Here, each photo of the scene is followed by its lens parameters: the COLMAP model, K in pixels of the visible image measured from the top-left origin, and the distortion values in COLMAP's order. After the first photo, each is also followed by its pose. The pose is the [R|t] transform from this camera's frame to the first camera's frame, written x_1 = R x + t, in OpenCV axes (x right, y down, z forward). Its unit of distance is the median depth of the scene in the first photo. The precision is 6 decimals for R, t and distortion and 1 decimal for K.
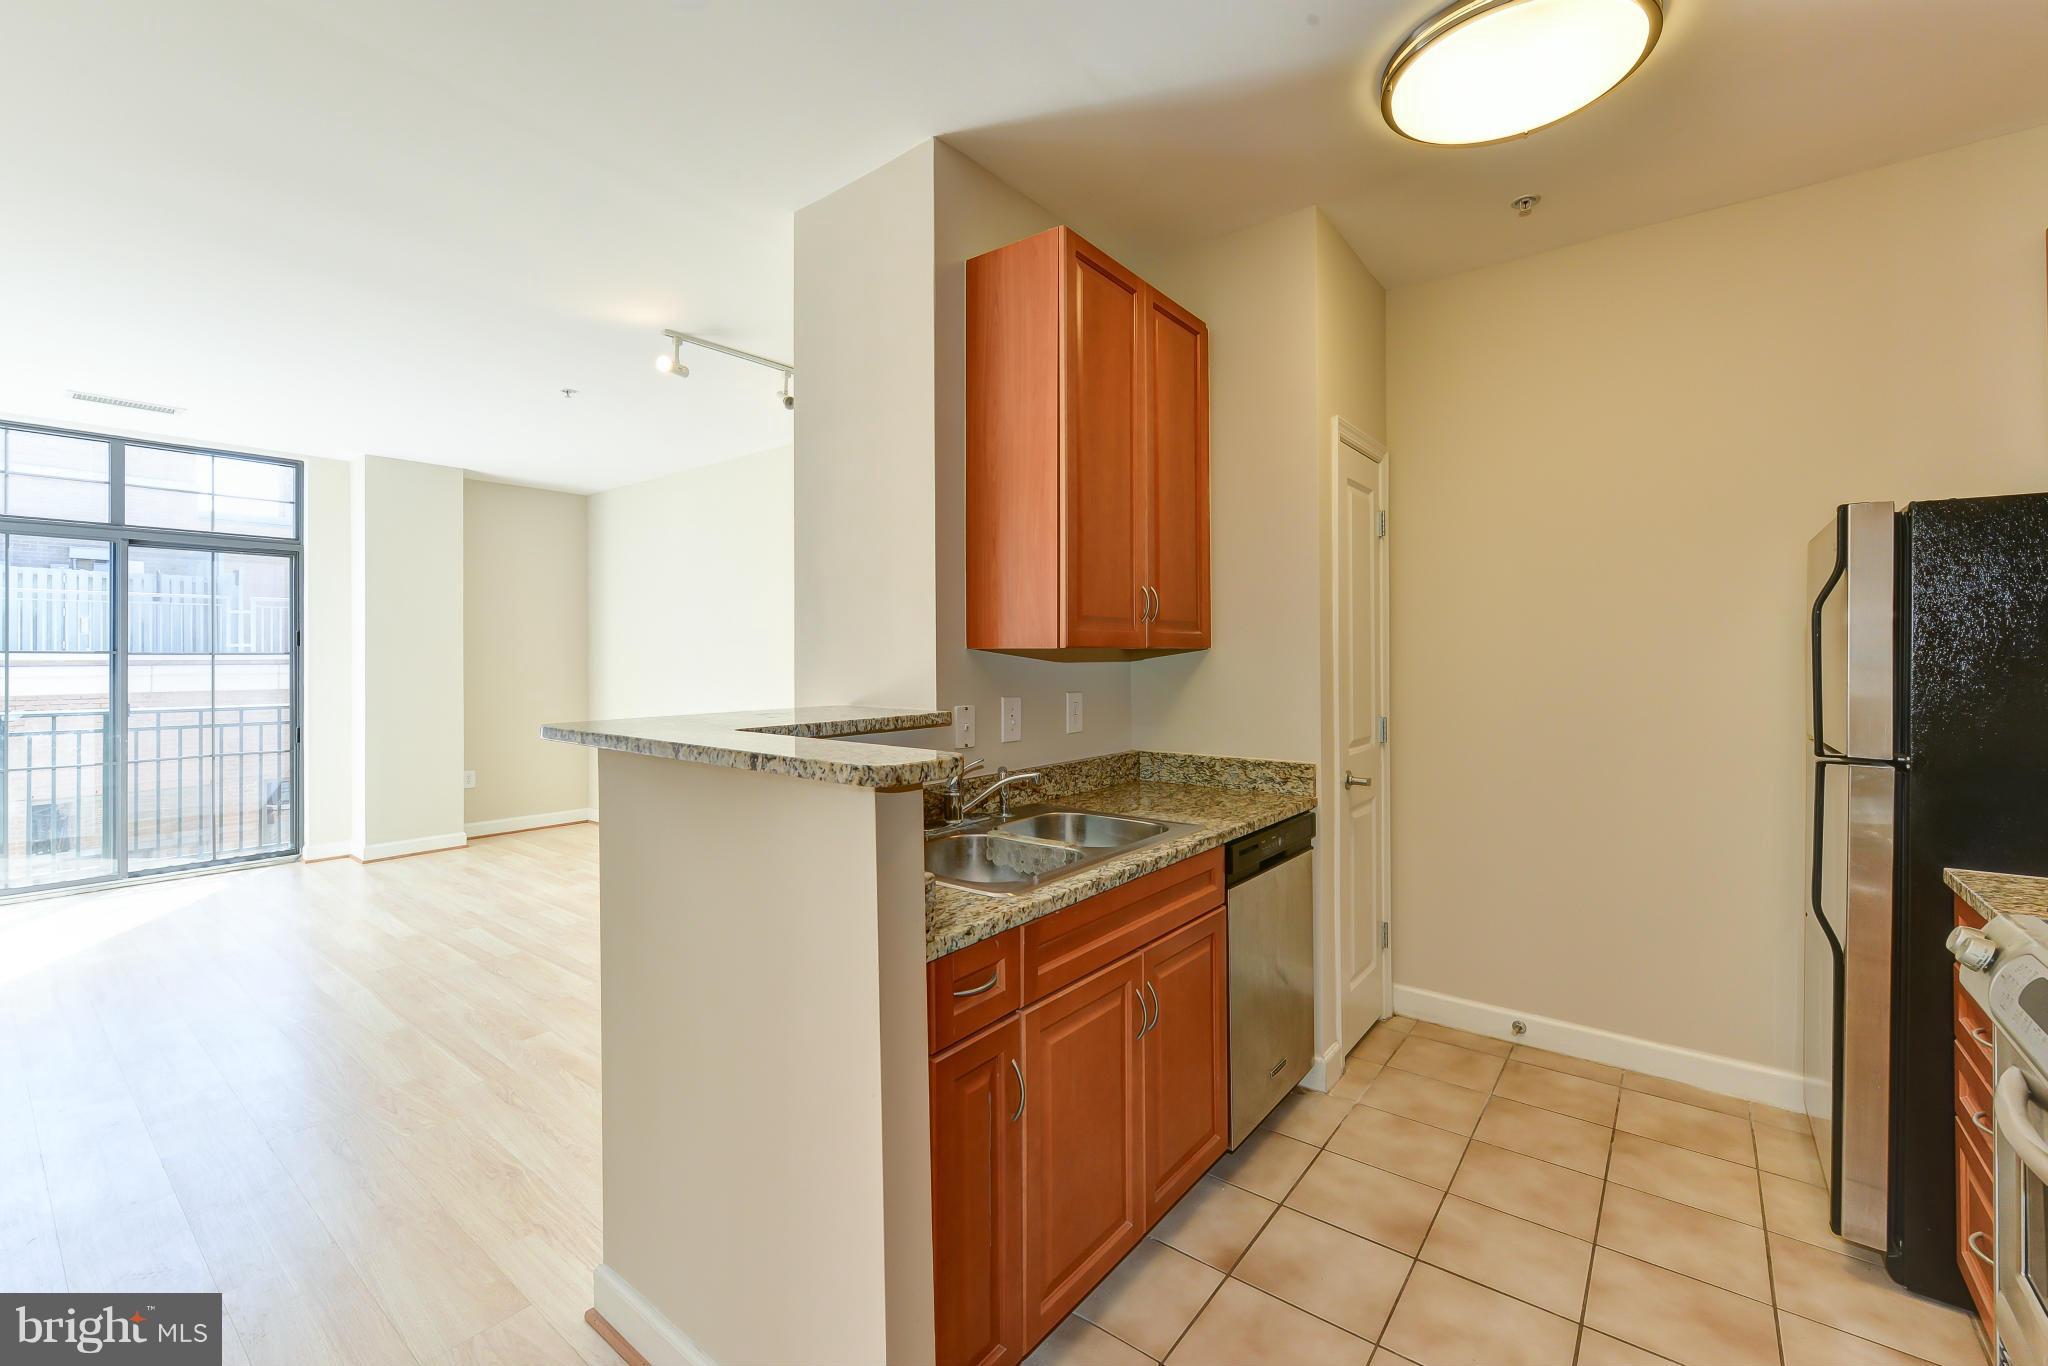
lens RADIAL K [[858.8, 0, 988.8], [0, 858.8, 657.8], [0, 0, 1]] dist [-0.002564, -0.000367]
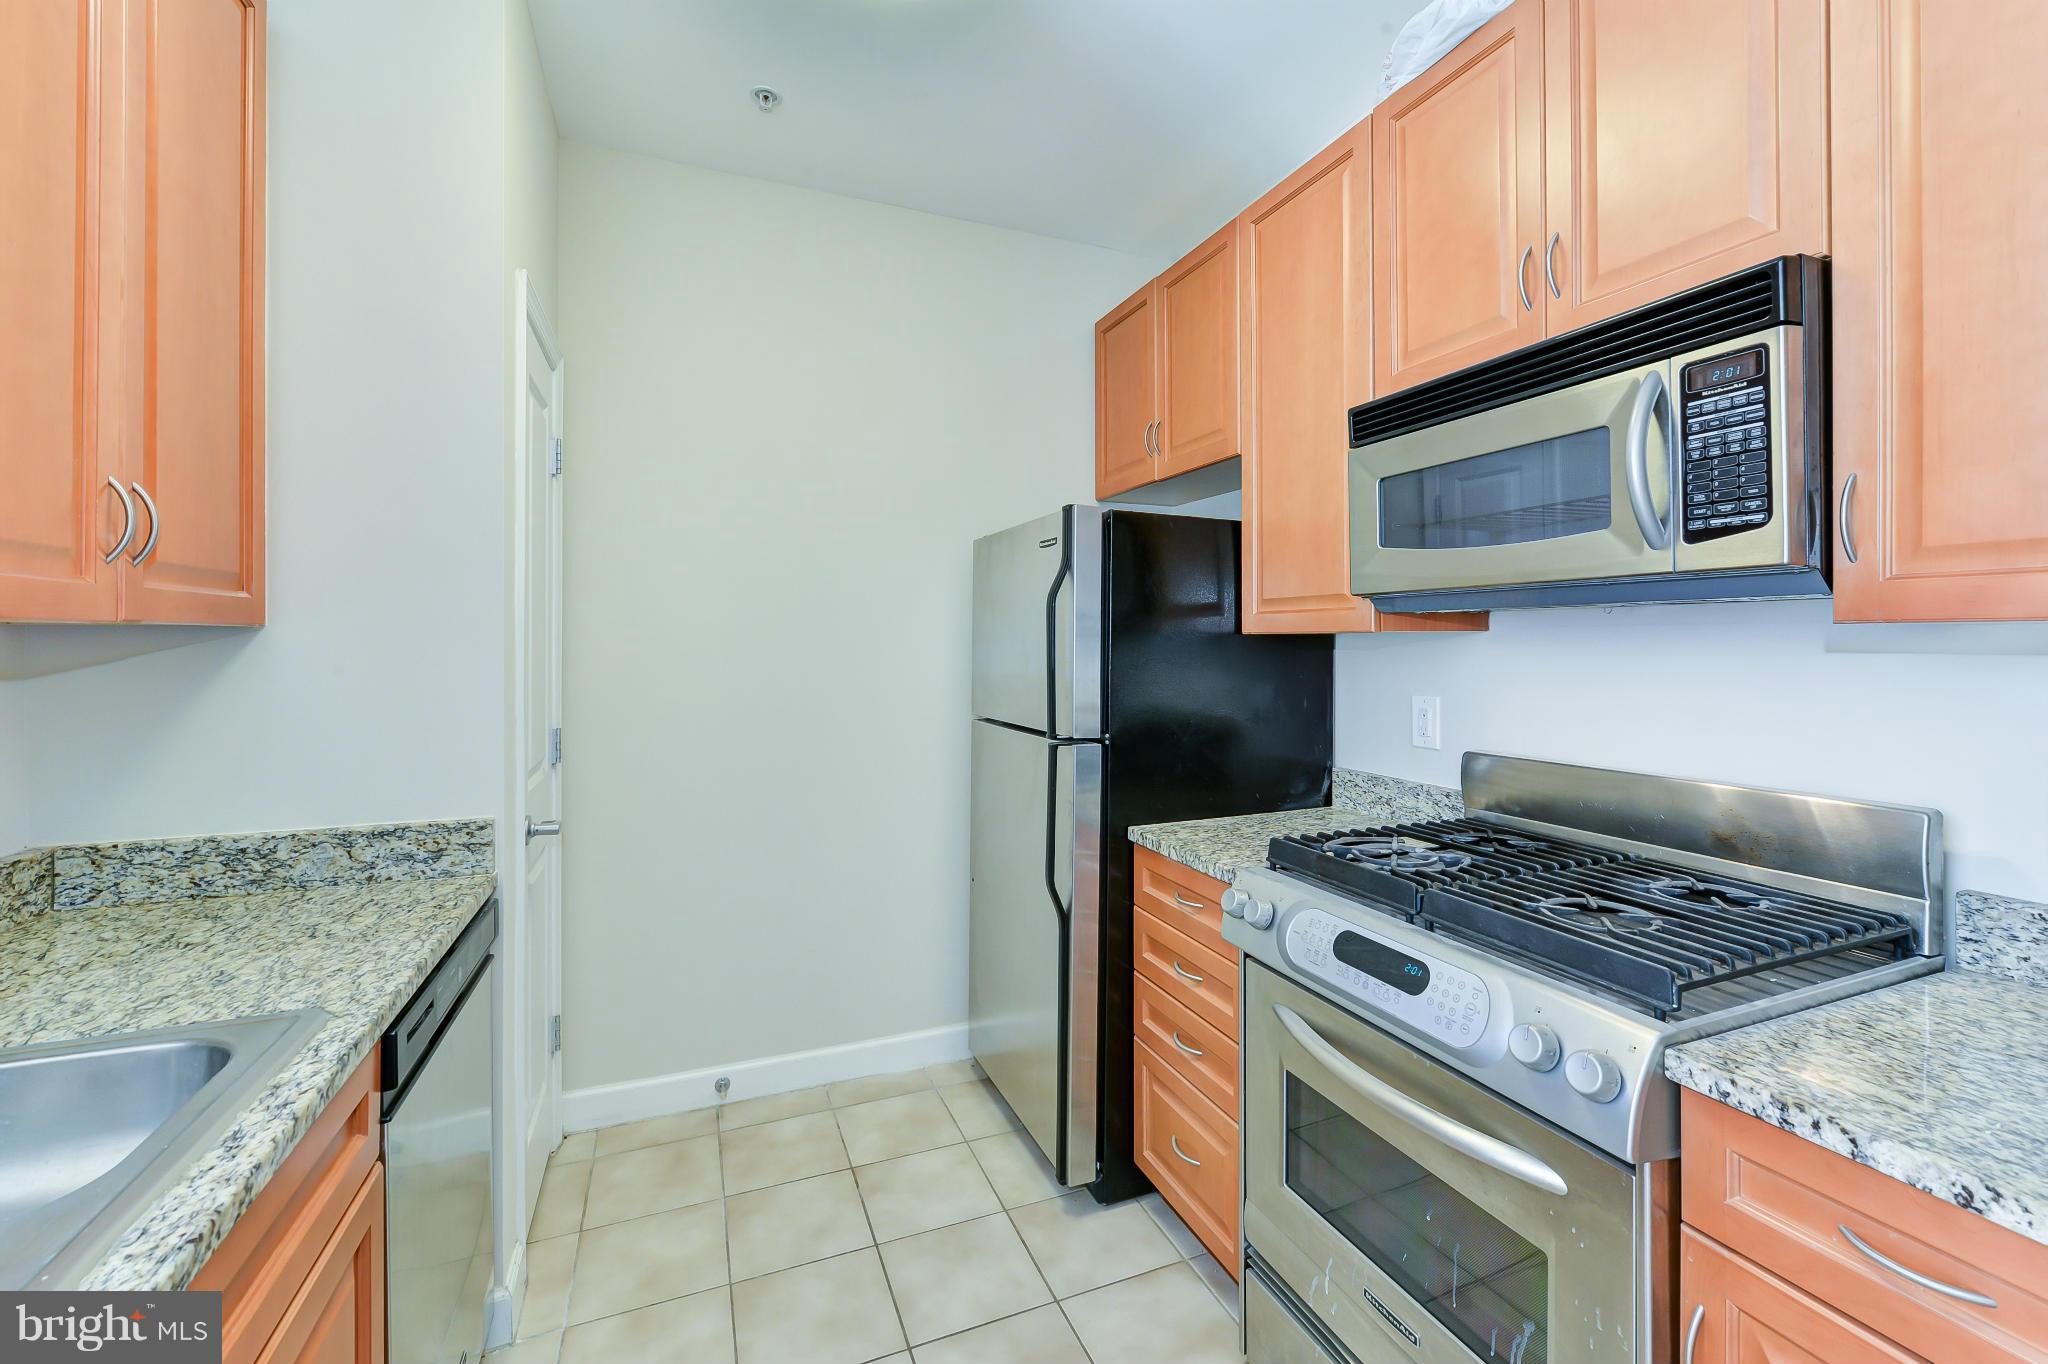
lens RADIAL K [[861.0, 0, 1041.3], [0, 861.0, 638.0], [0, 0, 1]] dist [-0.001129, -0.000444]
pose [[0.463610, 0.006947, 0.886012, 0.012607], [-0.003239, 0.999976, -0.006146, -0.002624], [-0.886033, -0.000020, 0.463622, 0.321833]]
